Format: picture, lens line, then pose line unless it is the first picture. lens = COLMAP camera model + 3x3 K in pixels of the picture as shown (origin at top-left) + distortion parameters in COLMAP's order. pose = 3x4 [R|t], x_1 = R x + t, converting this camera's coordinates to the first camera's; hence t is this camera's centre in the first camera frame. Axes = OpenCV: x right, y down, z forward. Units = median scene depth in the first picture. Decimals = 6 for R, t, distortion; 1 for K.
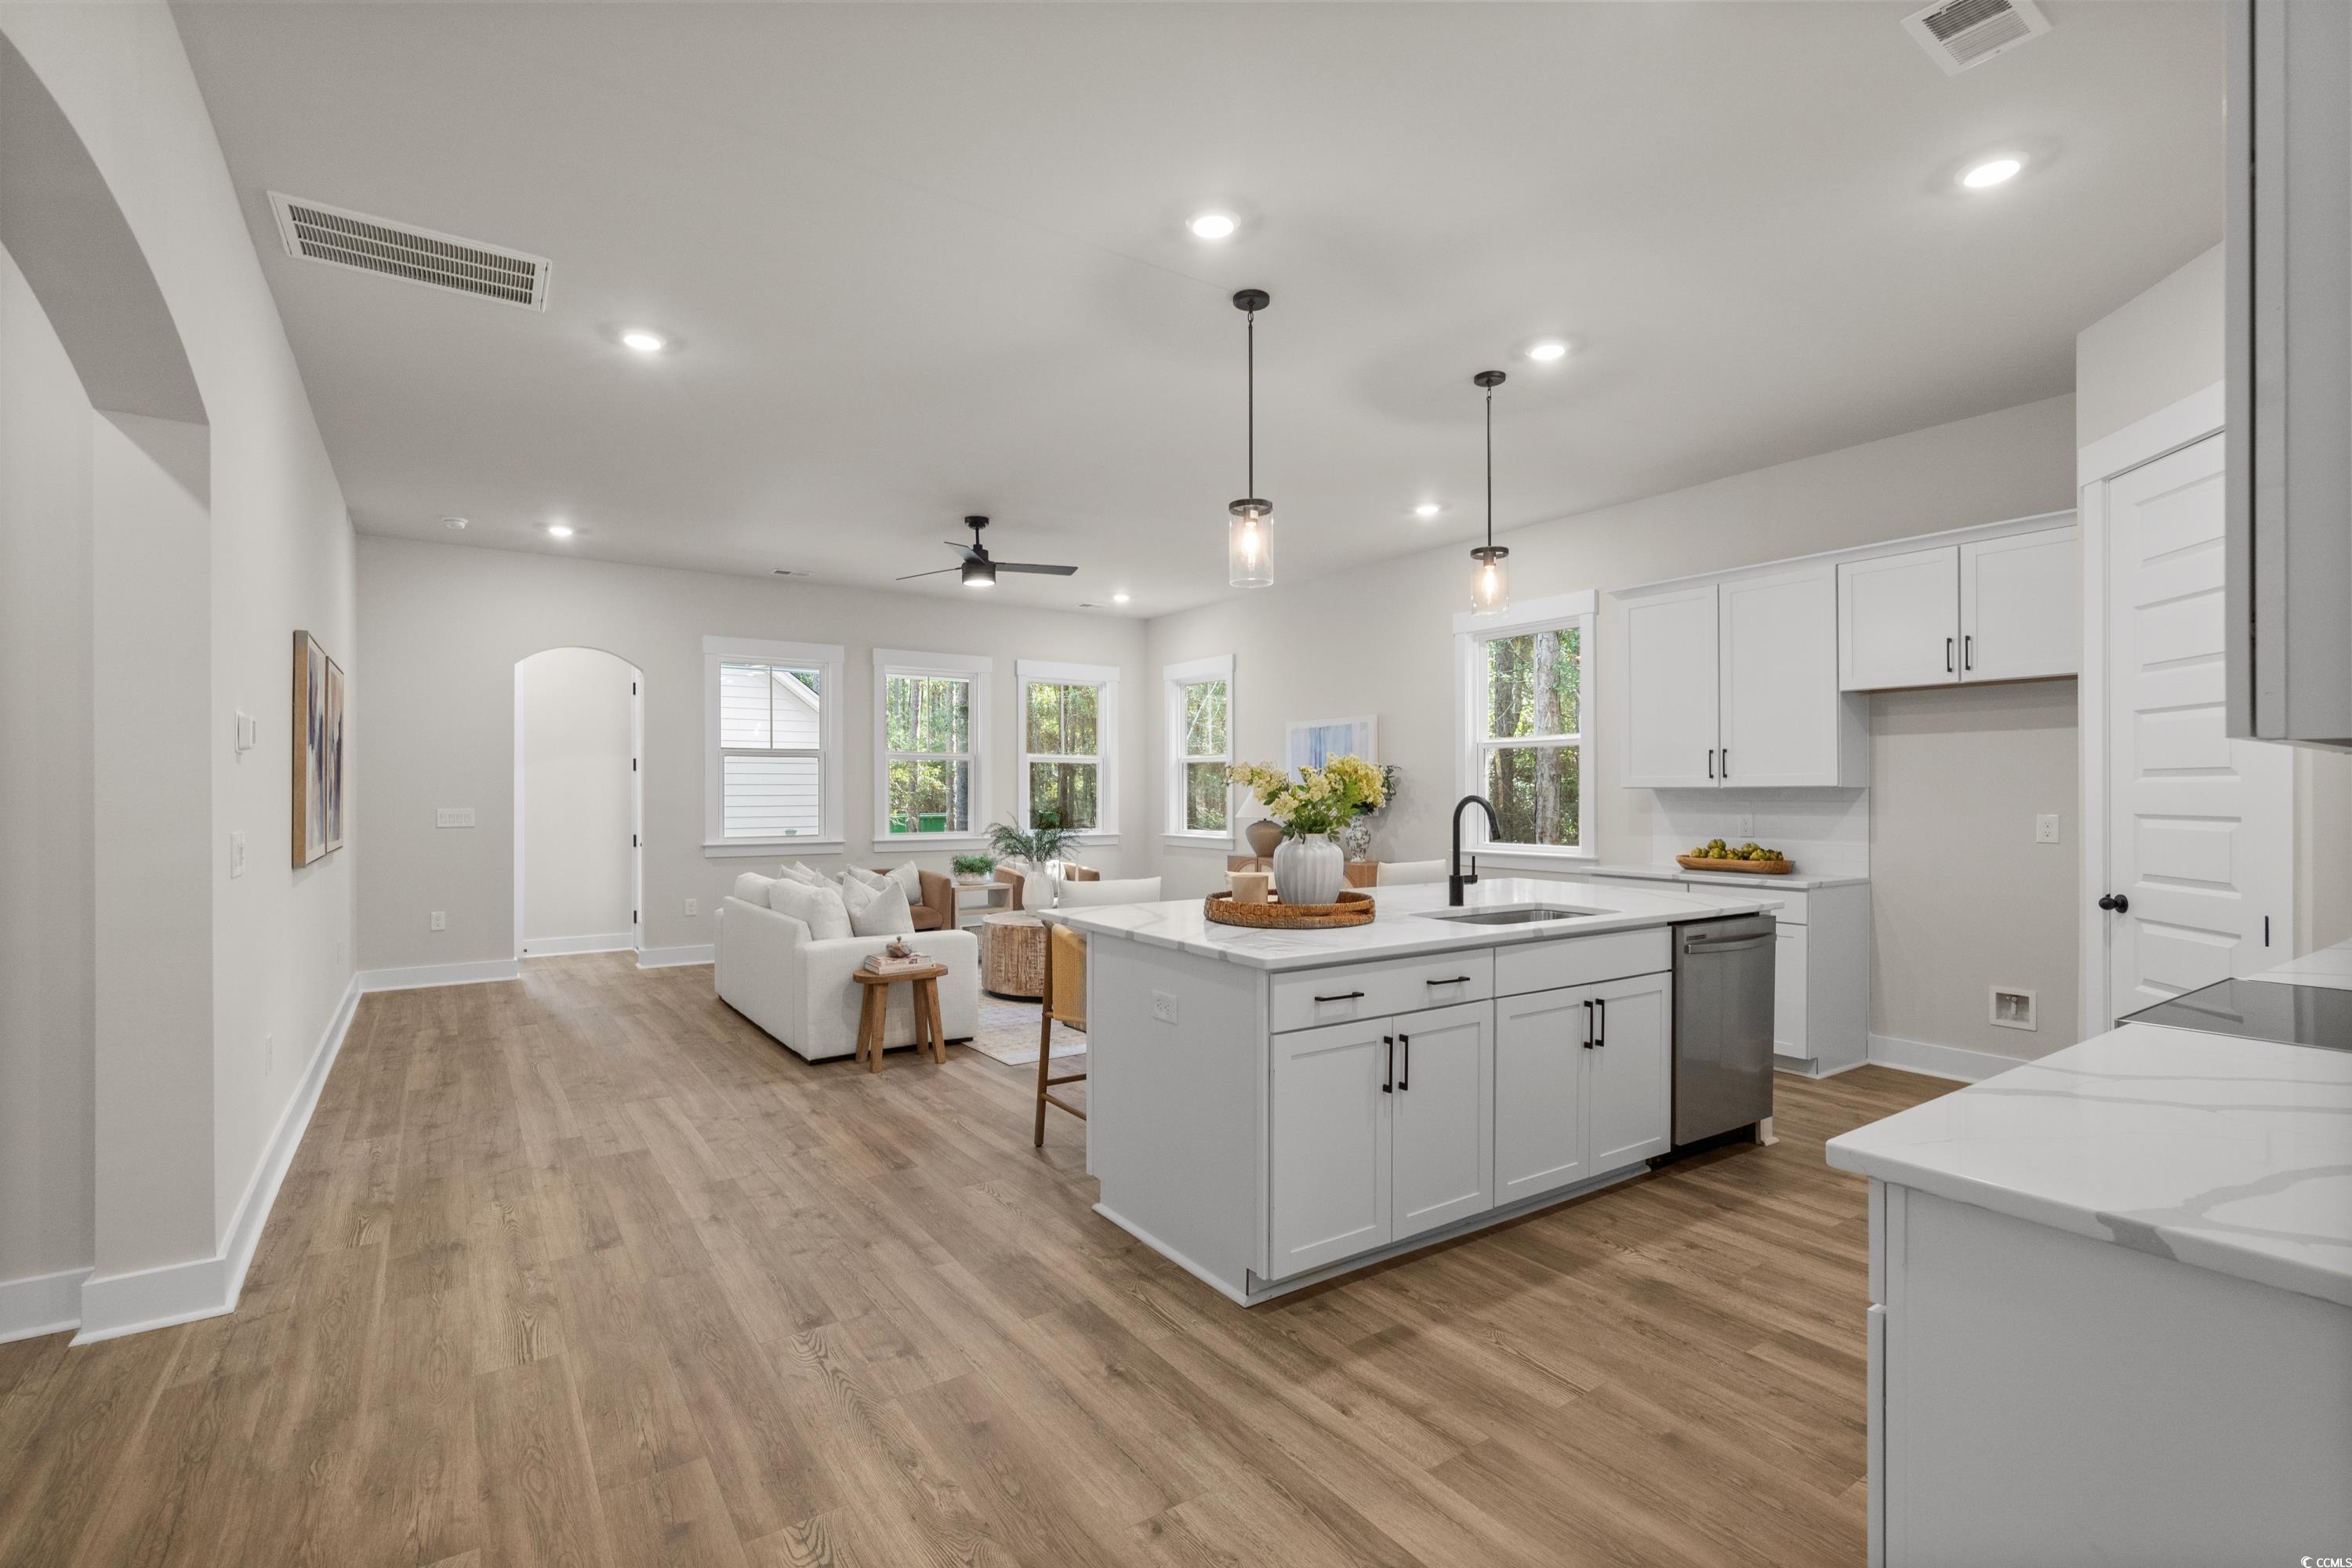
lens RADIAL K [[1064.2, 0, 1171.4], [0, 1064.2, 792.5], [0, 0, 1]] dist [-0.000485, -0.000162]
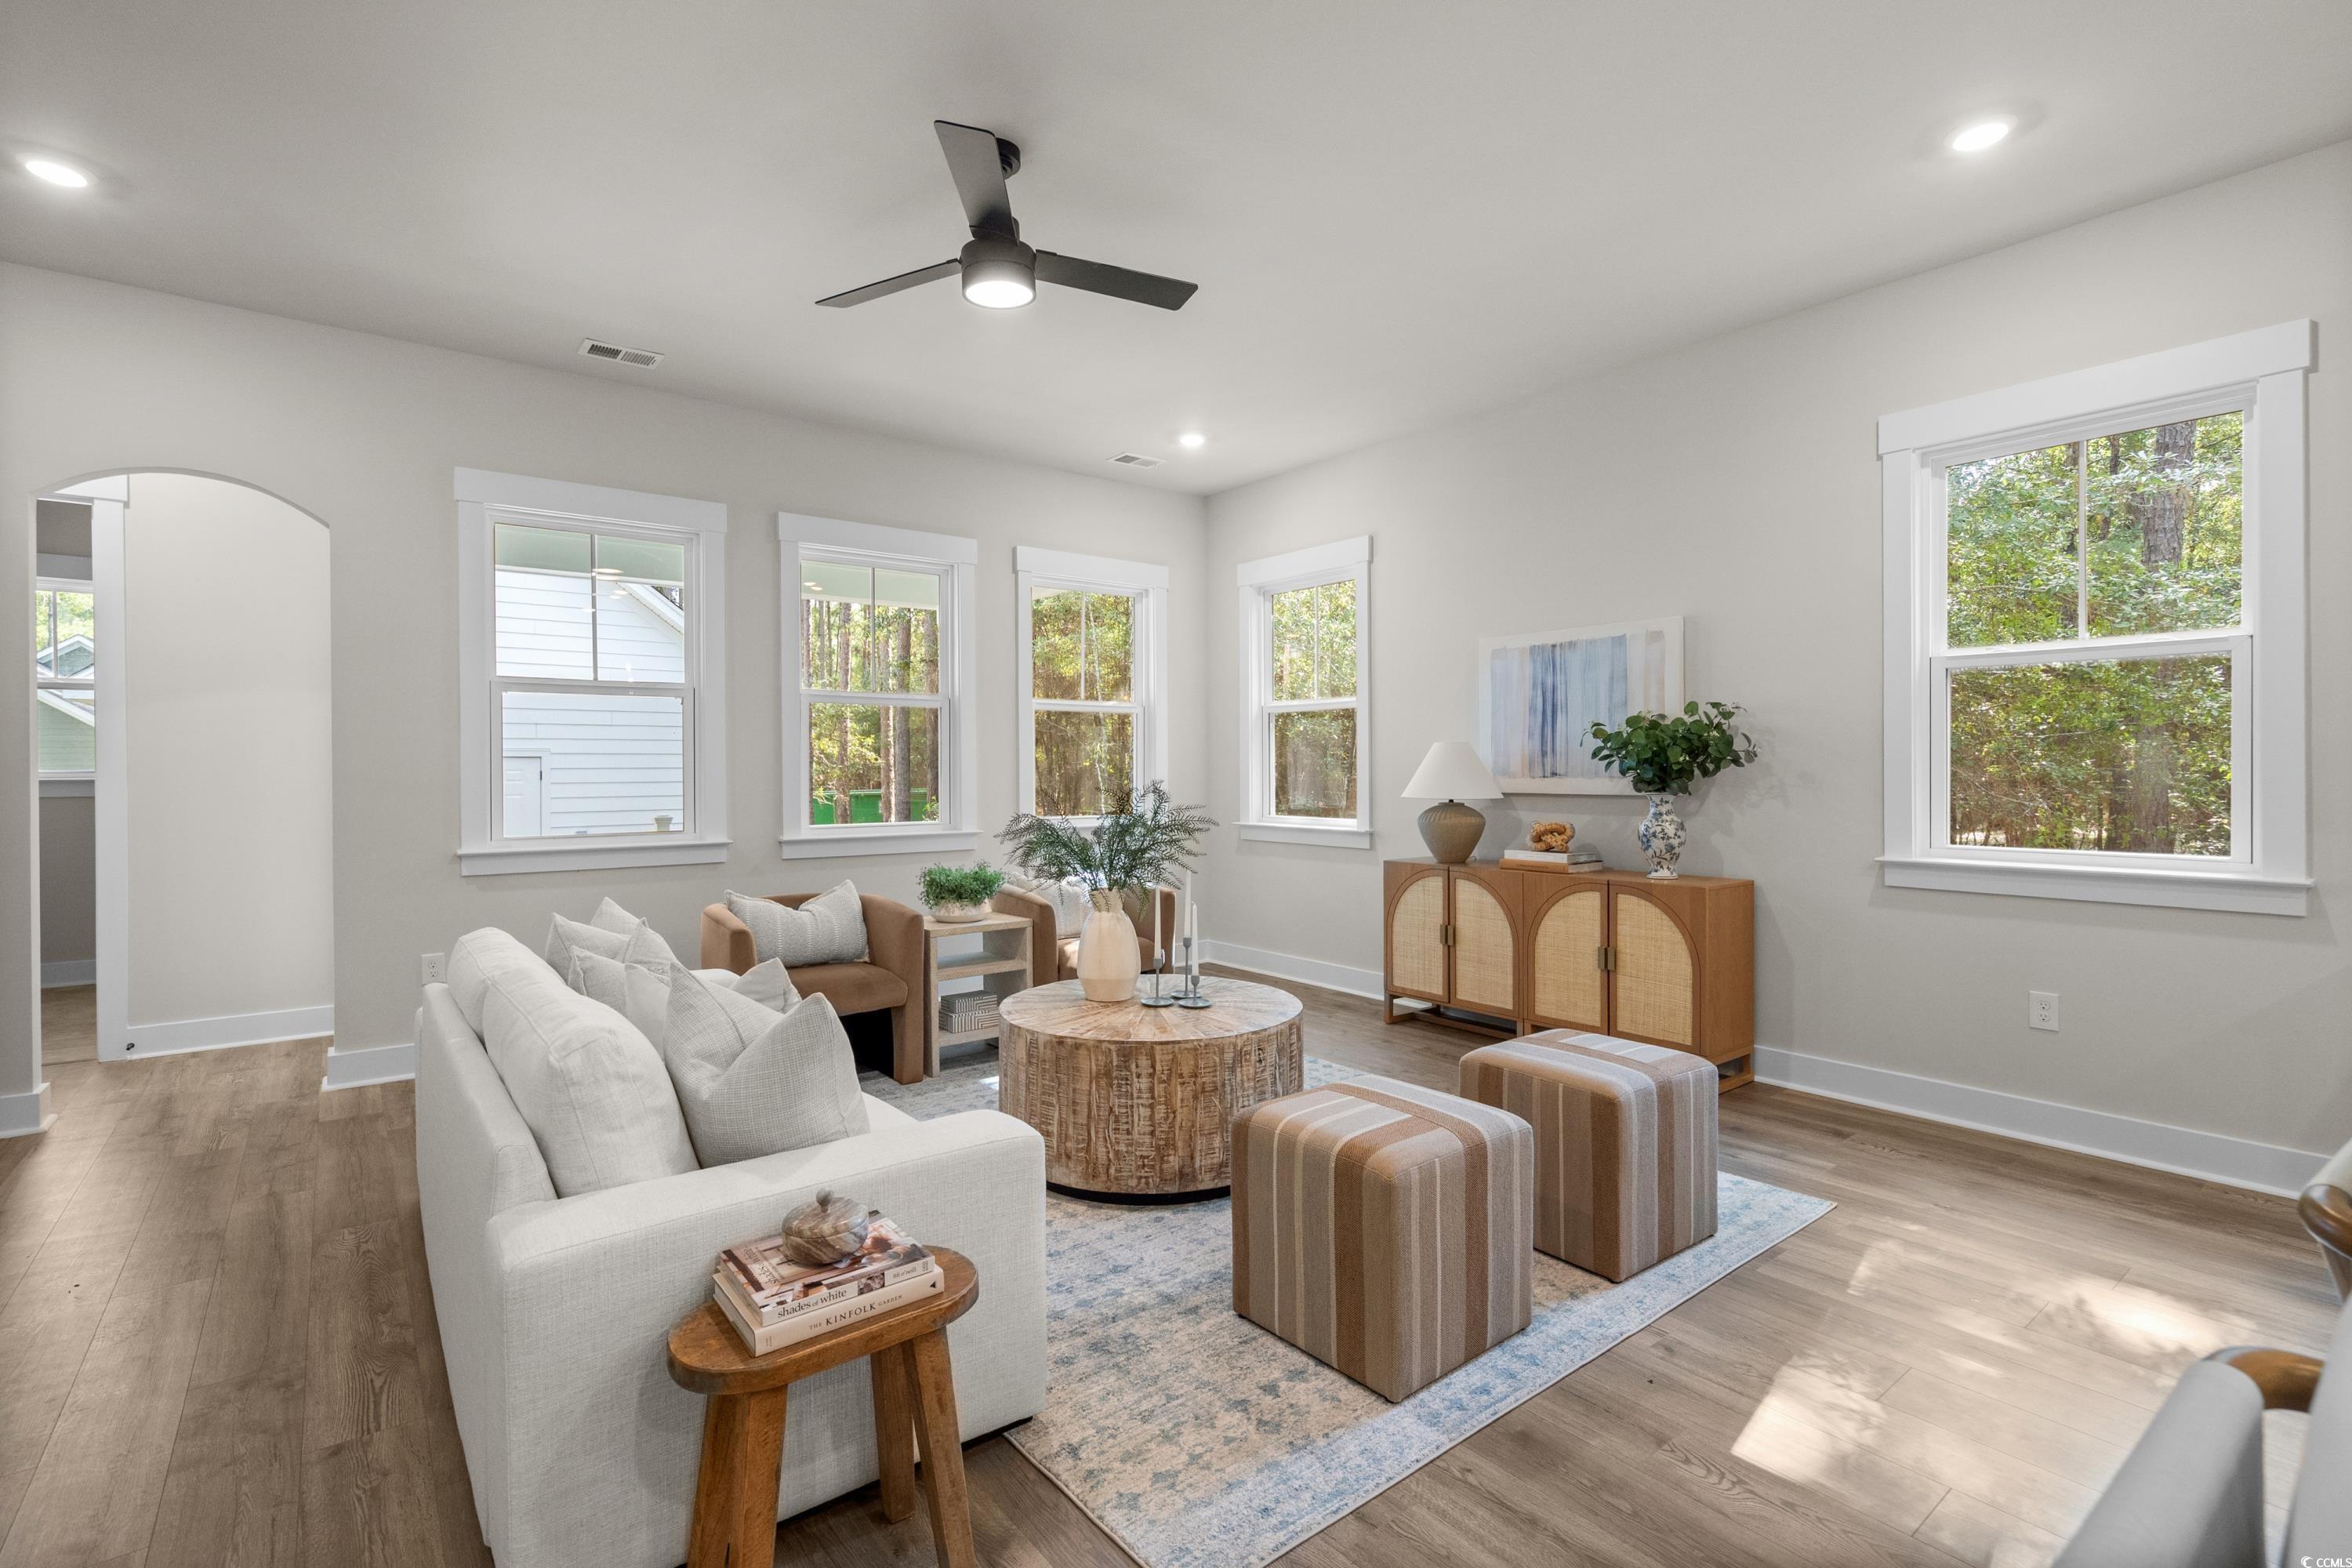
lens RADIAL K [[1084.8, 0, 1179.0], [0, 1084.8, 775.7], [0, 0, 1]] dist [0.001457, -0.000073]
pose [[0.997930, -0.003076, 0.064241, -0.164251], [0.002562, 0.999964, 0.008088, 0.009363], [-0.064263, -0.007906, 0.997902, 0.645769]]
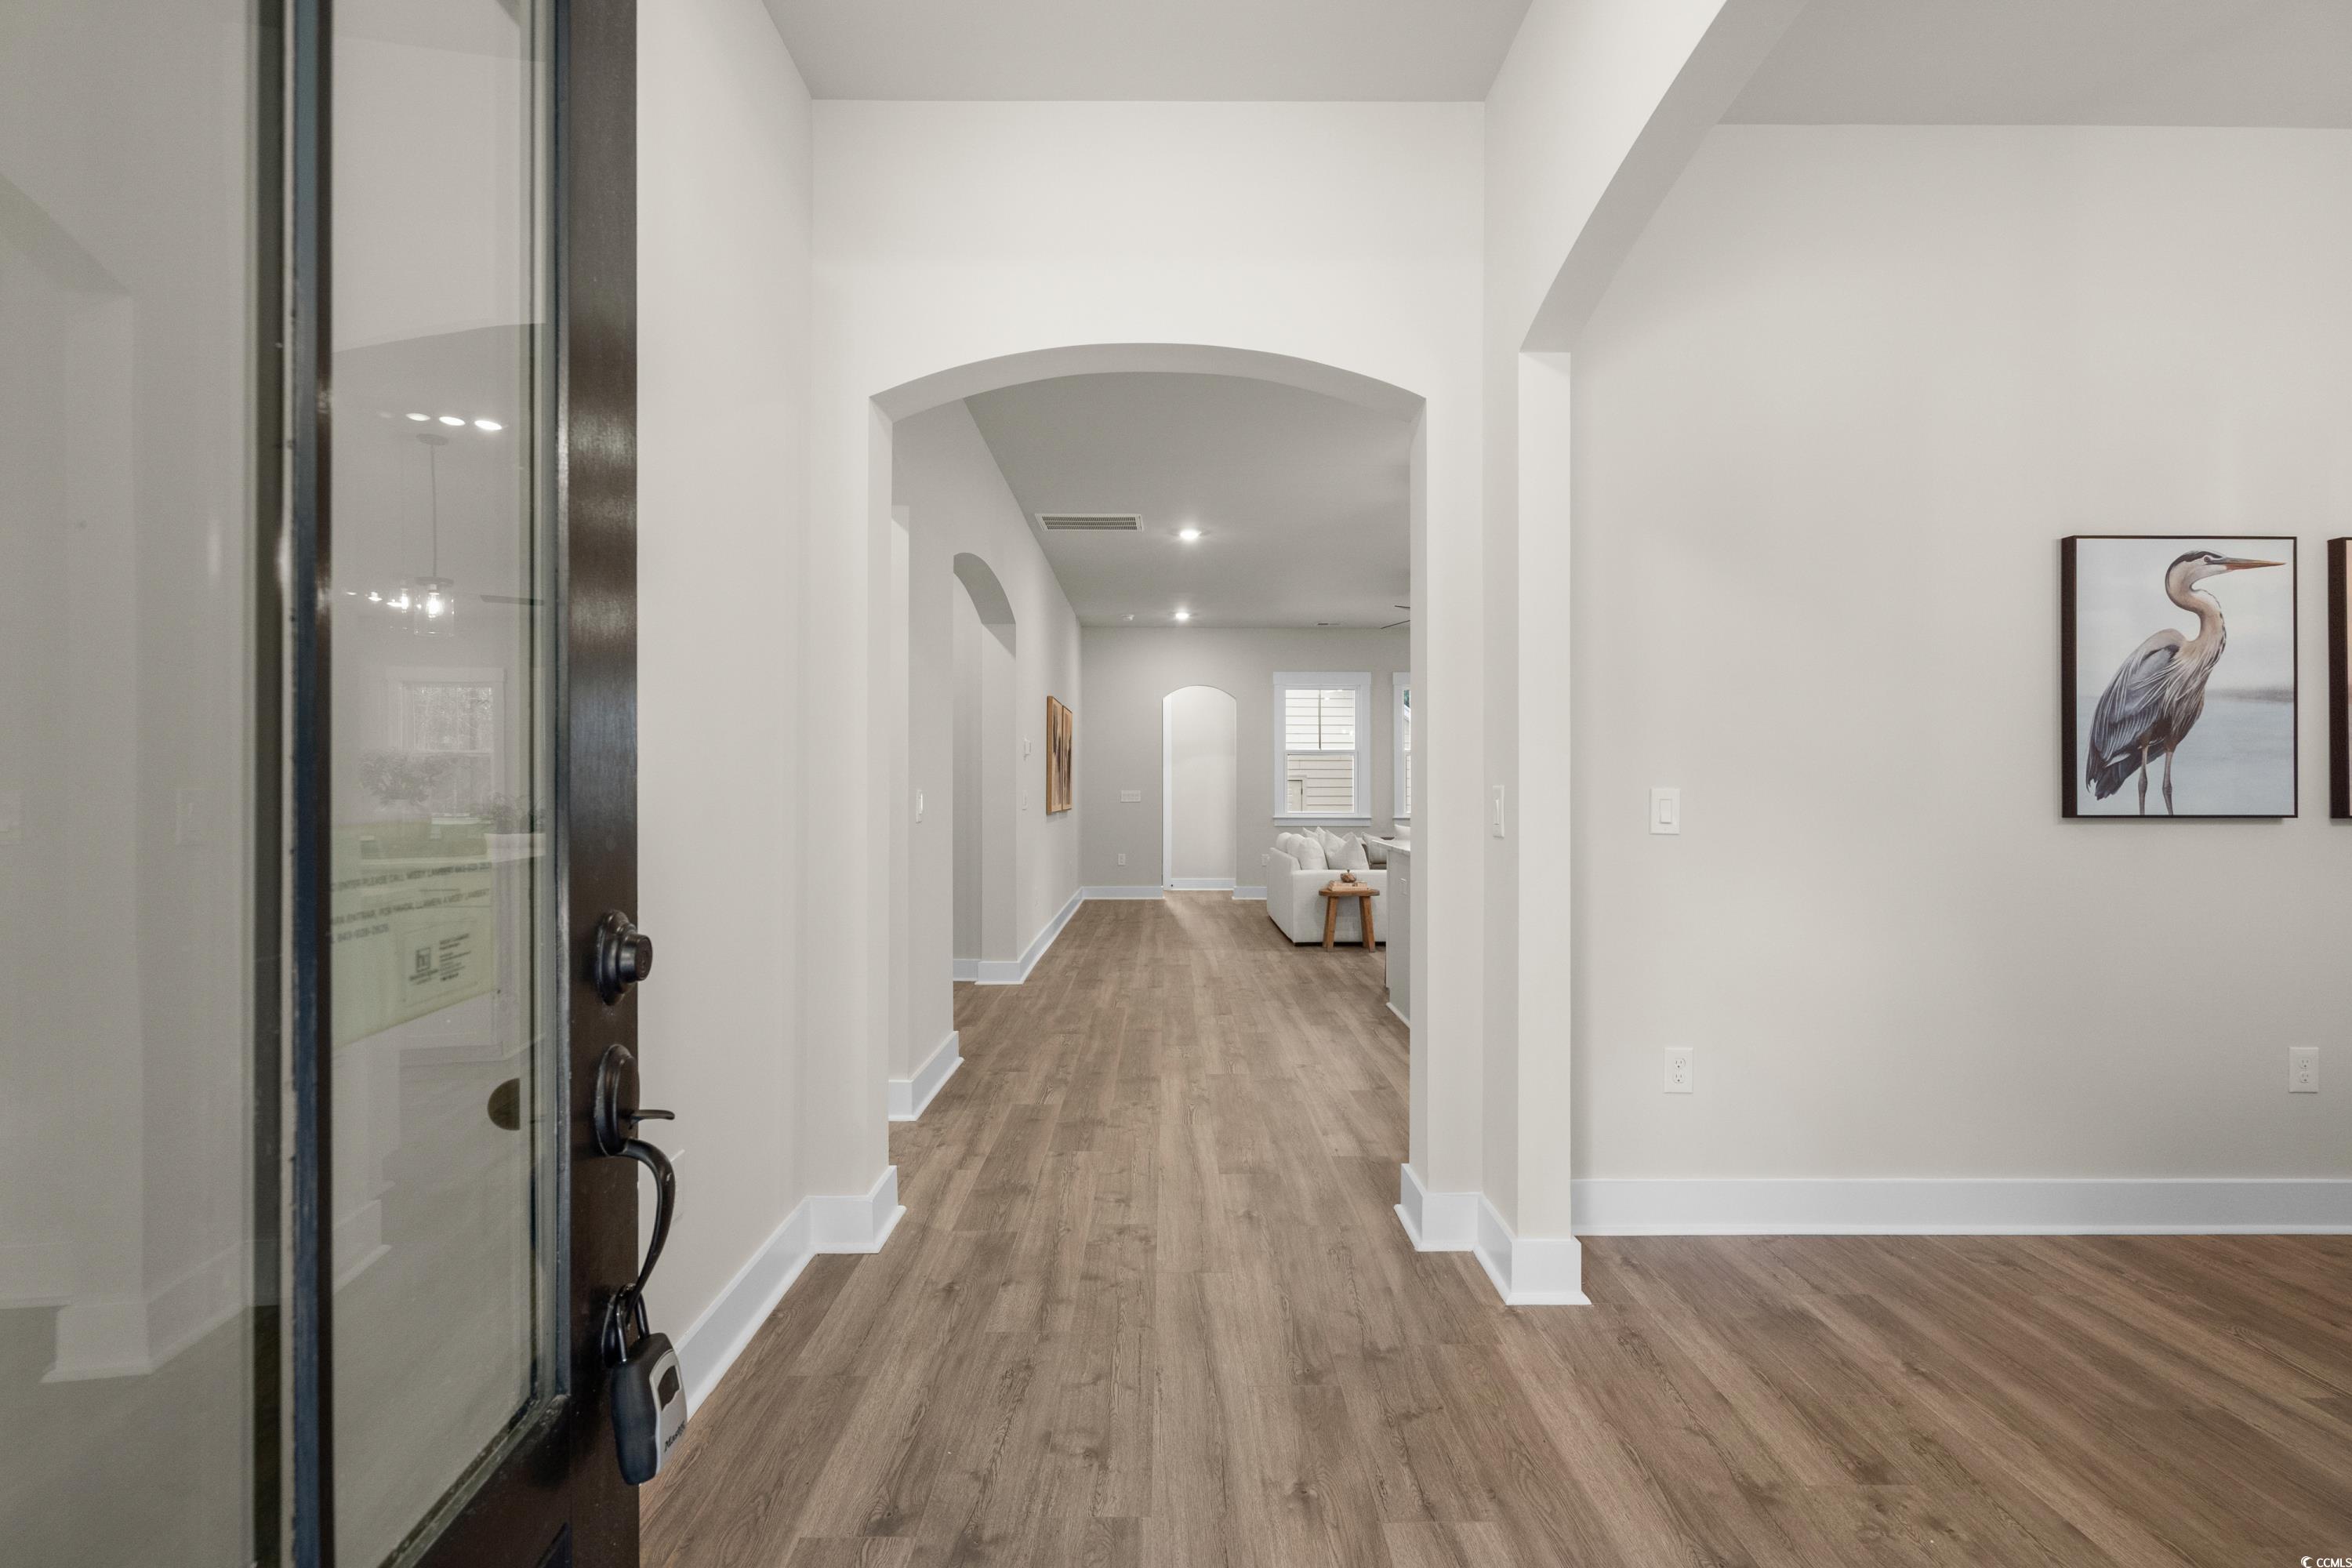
lens RADIAL K [[1064.2, 0, 1171.4], [0, 1064.2, 792.5], [0, 0, 1]] dist [-0.000485, -0.000162]
pose [[0.829885, 0.001696, -0.557932, 0.380543], [-0.001212, 0.999998, 0.001238, 0.021087], [0.557933, -0.000351, 0.829886, -0.416553]]
